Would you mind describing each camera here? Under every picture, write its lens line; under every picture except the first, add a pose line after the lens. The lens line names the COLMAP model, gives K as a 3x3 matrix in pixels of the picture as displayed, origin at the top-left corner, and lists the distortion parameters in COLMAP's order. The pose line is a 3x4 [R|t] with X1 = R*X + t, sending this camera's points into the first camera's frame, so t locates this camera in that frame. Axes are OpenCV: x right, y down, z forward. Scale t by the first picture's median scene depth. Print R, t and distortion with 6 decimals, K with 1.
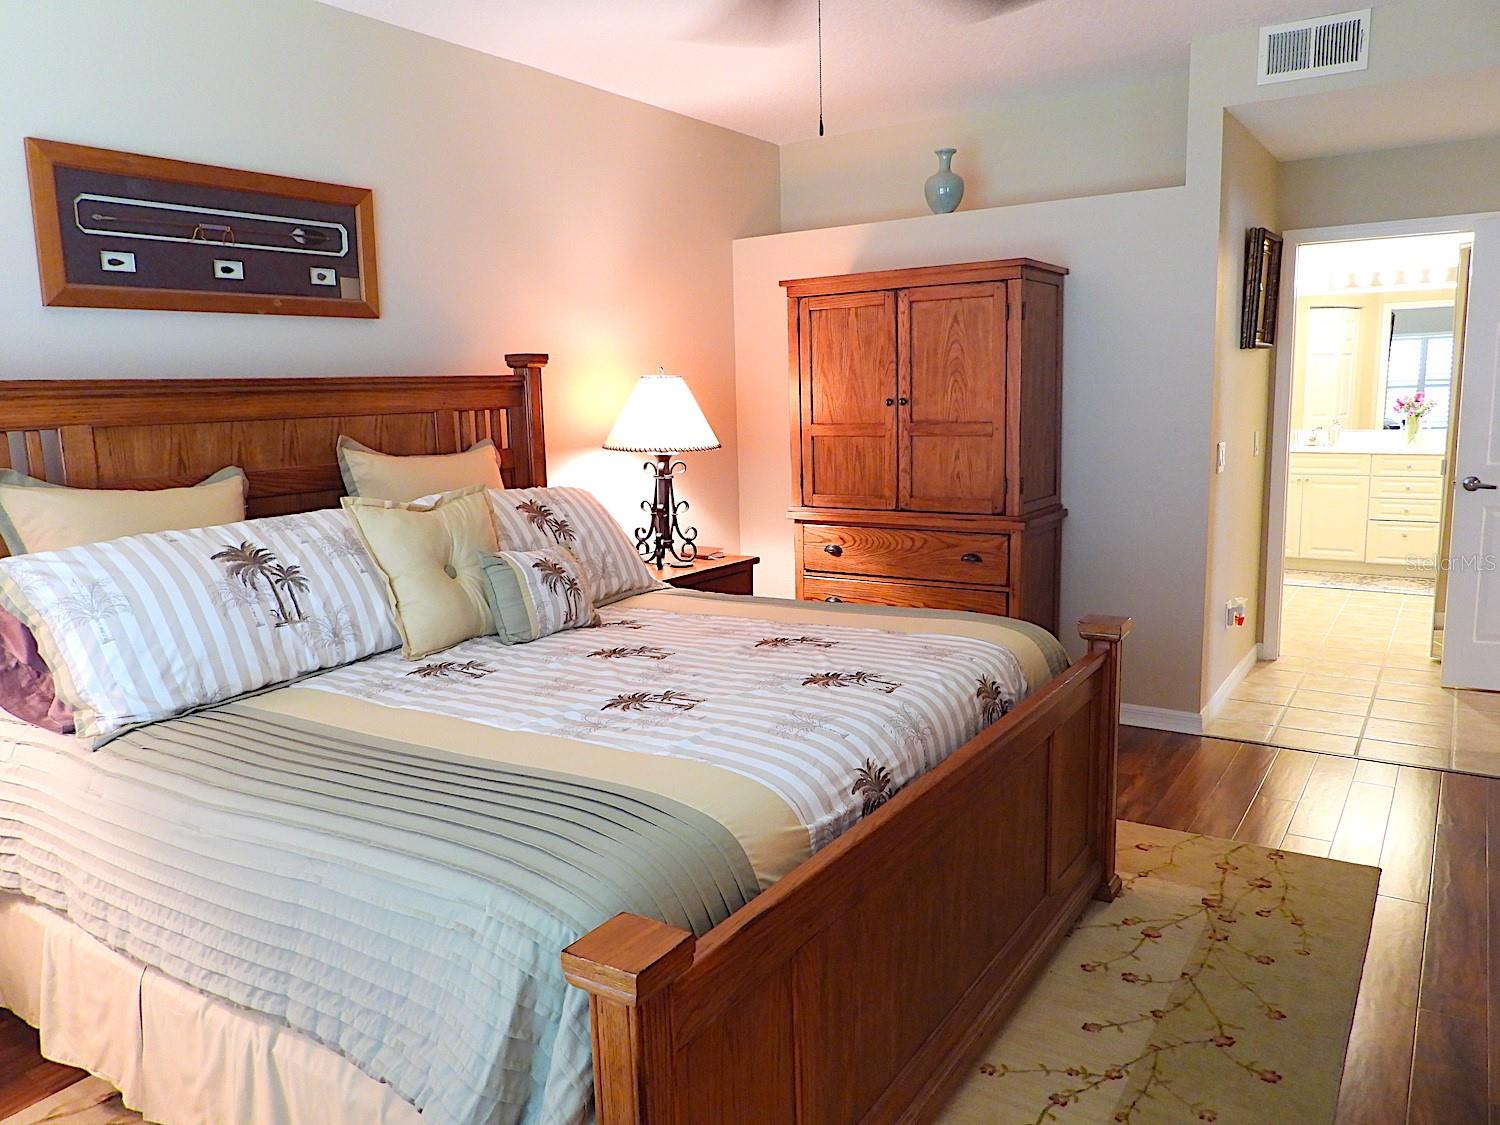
lens RADIAL K [[1072.6, 0, 750.0], [0, 1072.6, 562.5], [0, 0, 1]] dist [-0.016097, 0.005485]
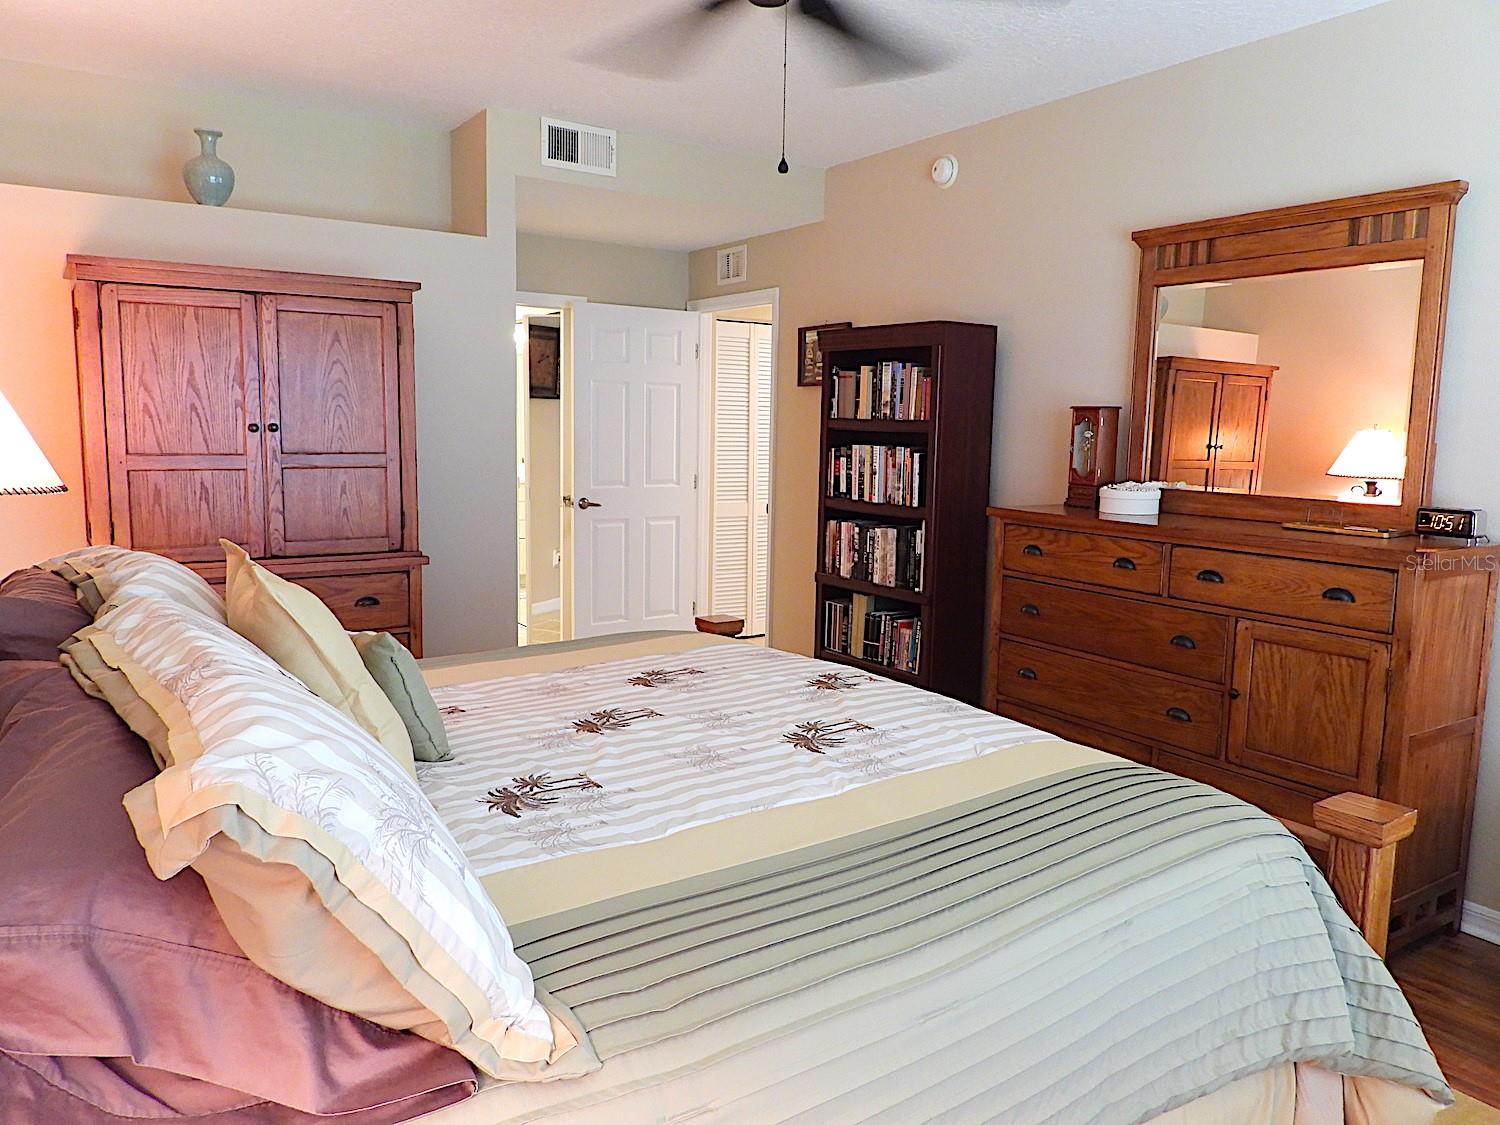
lens RADIAL K [[1072.6, 0, 750.0], [0, 1072.6, 562.5], [0, 0, 1]] dist [-0.016097, 0.005485]
pose [[0.385589, -0.085153, 0.918733, -0.887047], [0.121015, 0.991798, 0.041135, -0.062342], [-0.914700, 0.095319, 0.392731, 0.612004]]
